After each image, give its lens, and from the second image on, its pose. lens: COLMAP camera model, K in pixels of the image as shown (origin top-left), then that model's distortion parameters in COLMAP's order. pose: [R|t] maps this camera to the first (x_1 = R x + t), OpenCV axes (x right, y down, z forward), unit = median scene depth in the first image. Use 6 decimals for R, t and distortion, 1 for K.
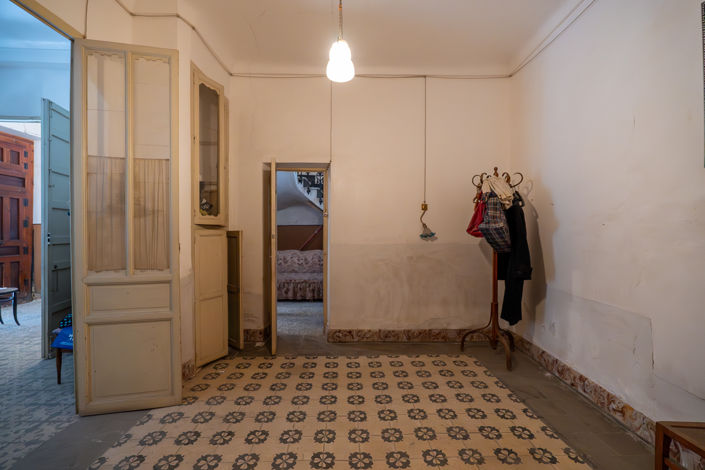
lens RADIAL K [[318.4, 0, 353.0], [0, 318.4, 233.3], [0, 0, 1]] dist [-0.001861, -0.000146]
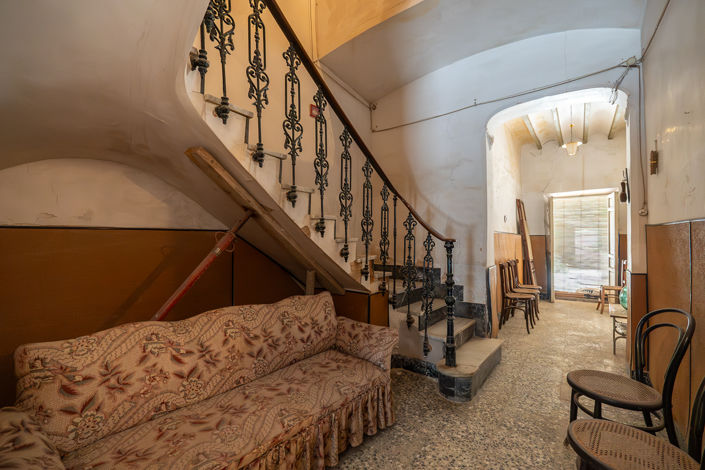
lens RADIAL K [[318.4, 0, 350.7], [0, 318.4, 237.9], [0, 0, 1]] dist [-0.001861, -0.000146]
pose [[0.588896, 0.008820, 0.808161, -0.293993], [0.008581, 0.999816, -0.017165, -0.008588], [-0.808164, 0.017044, 0.588711, 0.724946]]
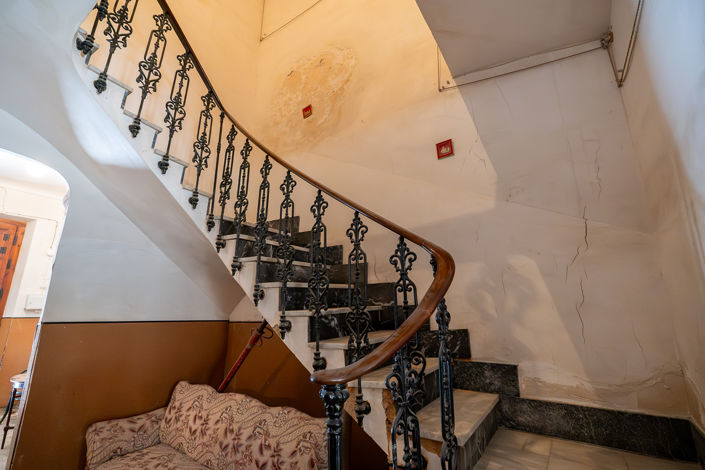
lens RADIAL K [[318.4, 0, 351.3], [0, 318.4, 237.8], [0, 0, 1]] dist [-0.001861, -0.000146]
pose [[0.834156, -0.124667, -0.537254, 0.226301], [-0.010153, 0.970482, -0.240959, -0.037419], [0.551435, 0.206453, 0.808267, 0.739294]]
